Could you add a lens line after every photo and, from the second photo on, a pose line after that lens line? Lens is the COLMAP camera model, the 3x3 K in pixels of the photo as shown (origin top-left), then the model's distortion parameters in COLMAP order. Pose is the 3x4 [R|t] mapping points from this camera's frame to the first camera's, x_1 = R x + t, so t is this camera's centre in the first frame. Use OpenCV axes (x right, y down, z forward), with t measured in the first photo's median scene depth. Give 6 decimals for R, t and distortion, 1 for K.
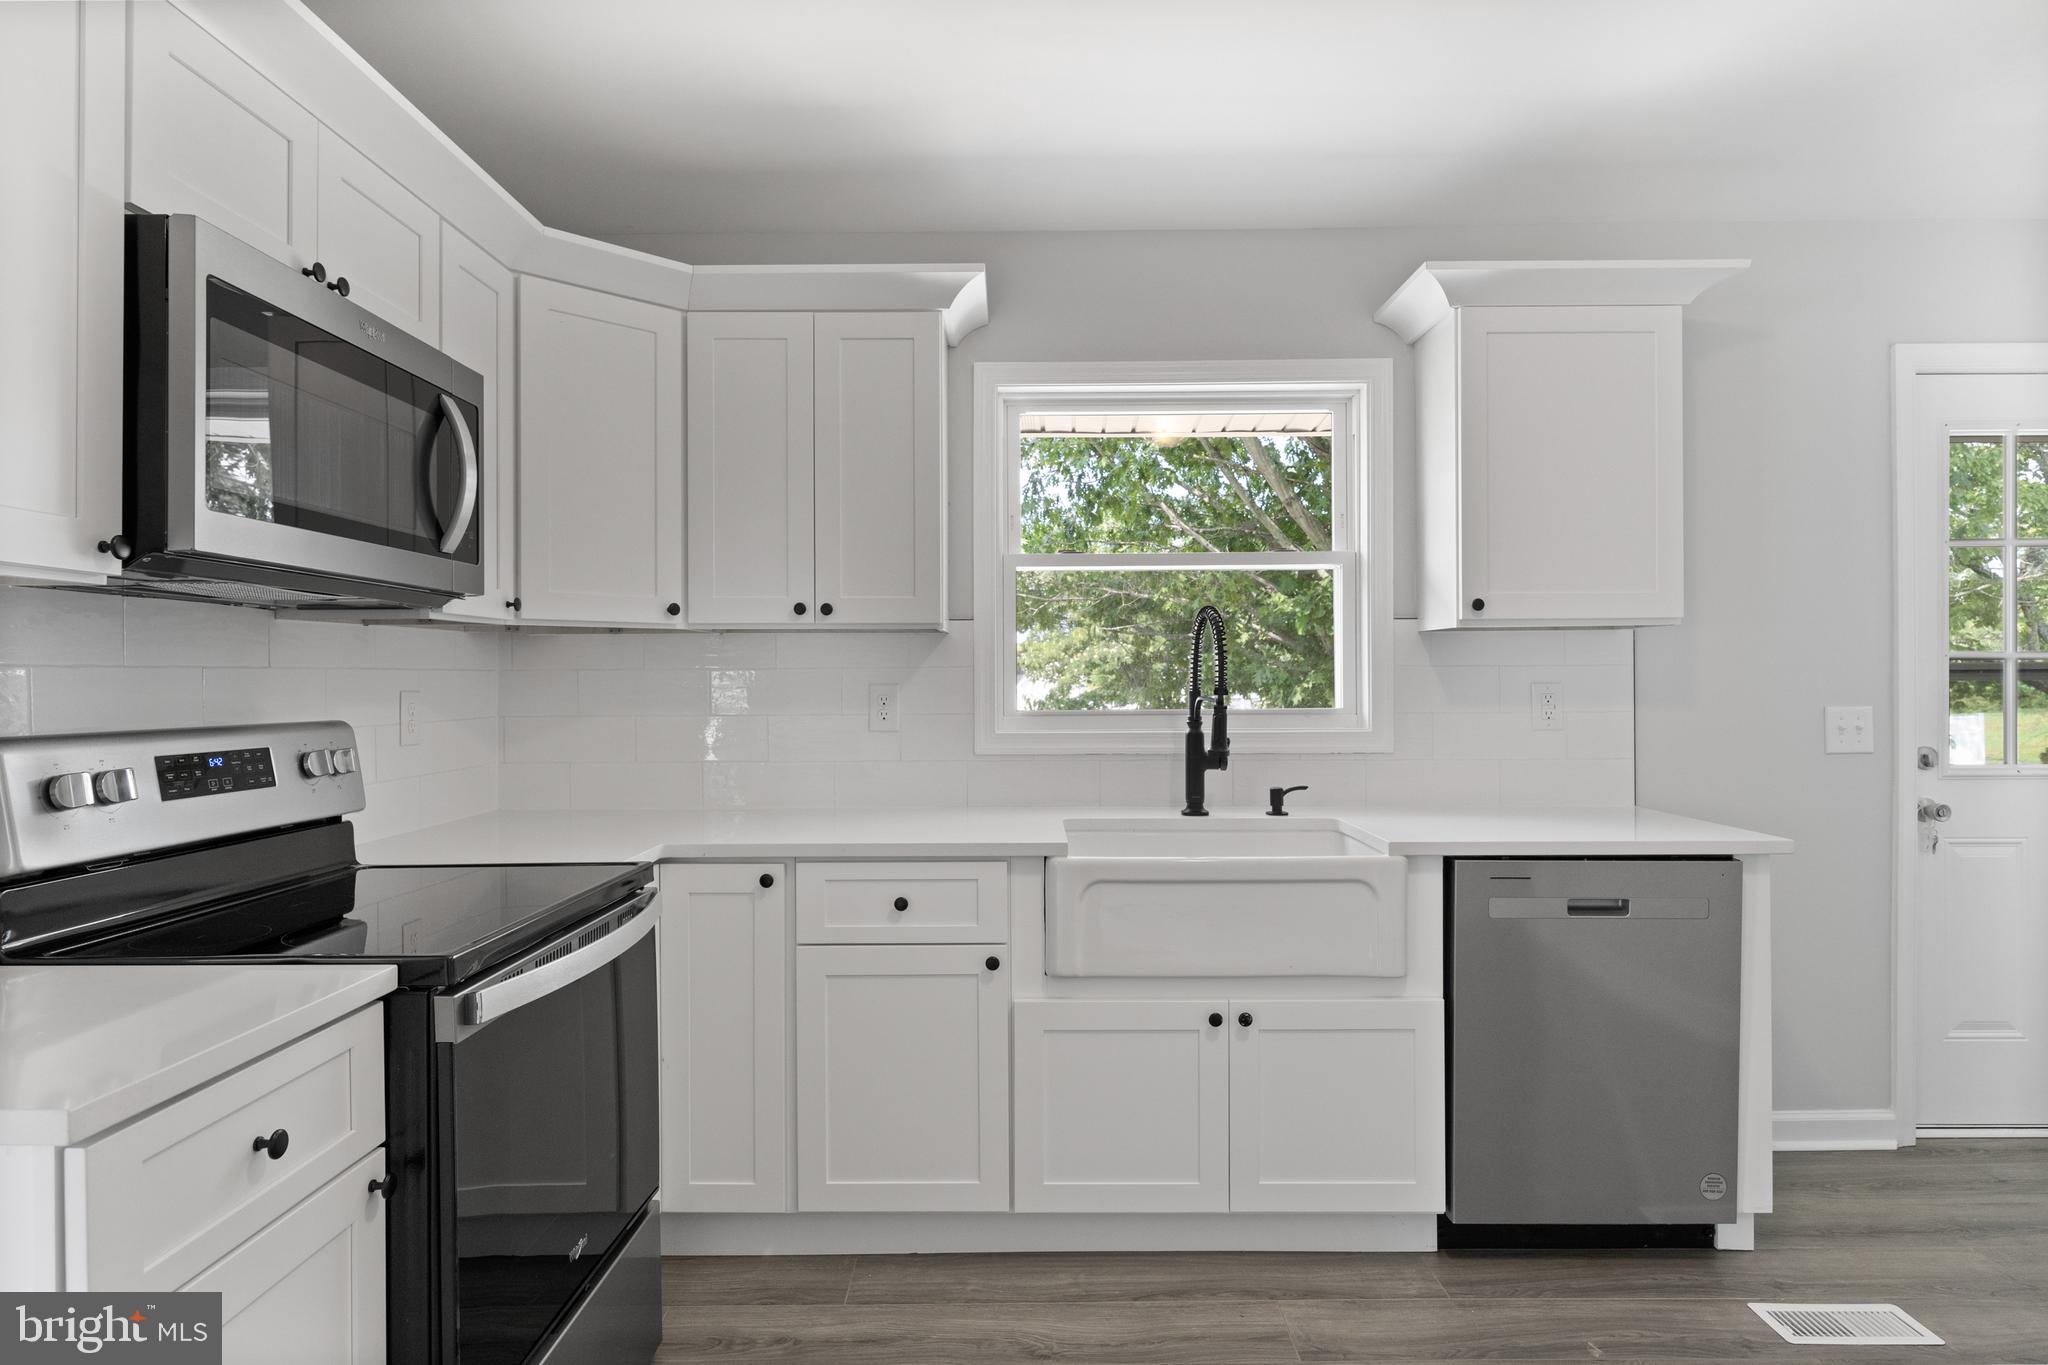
lens RADIAL K [[1160.6, 0, 1024.0], [0, 1160.6, 682.5], [0, 0, 1]] dist [0.005593, -0.000081]
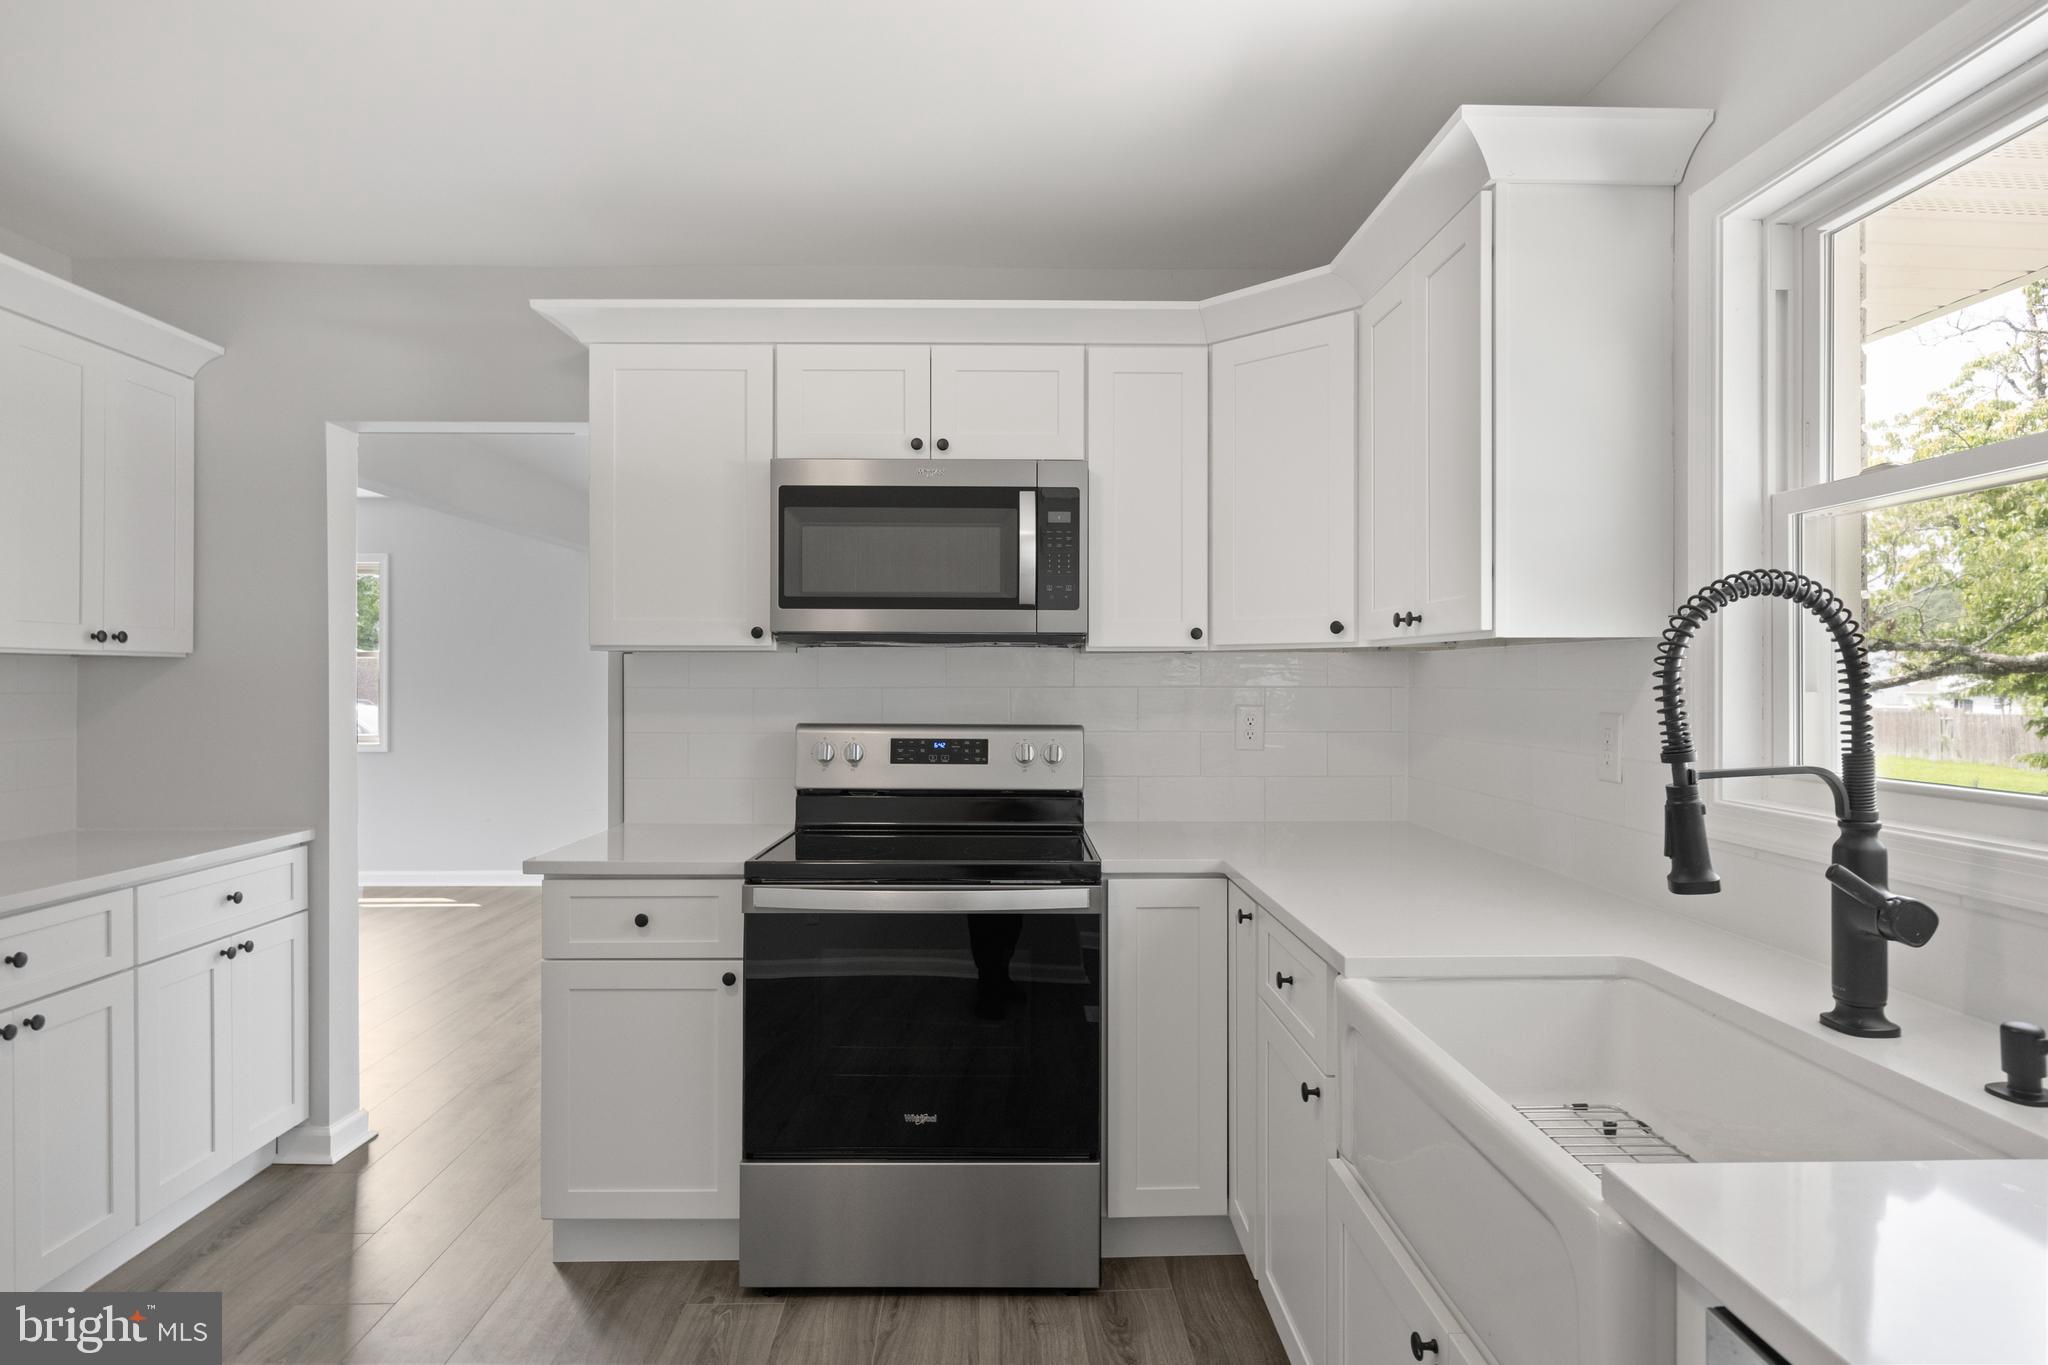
lens RADIAL K [[1114.1, 0, 1024.0], [0, 1114.1, 682.5], [0, 0, 1]] dist [-0.000520, -0.000075]
pose [[0.040782, 0.006456, -0.999147, 0.870596], [-0.004521, 0.999970, 0.006277, -0.030736], [0.999158, 0.004261, 0.040810, 1.010569]]
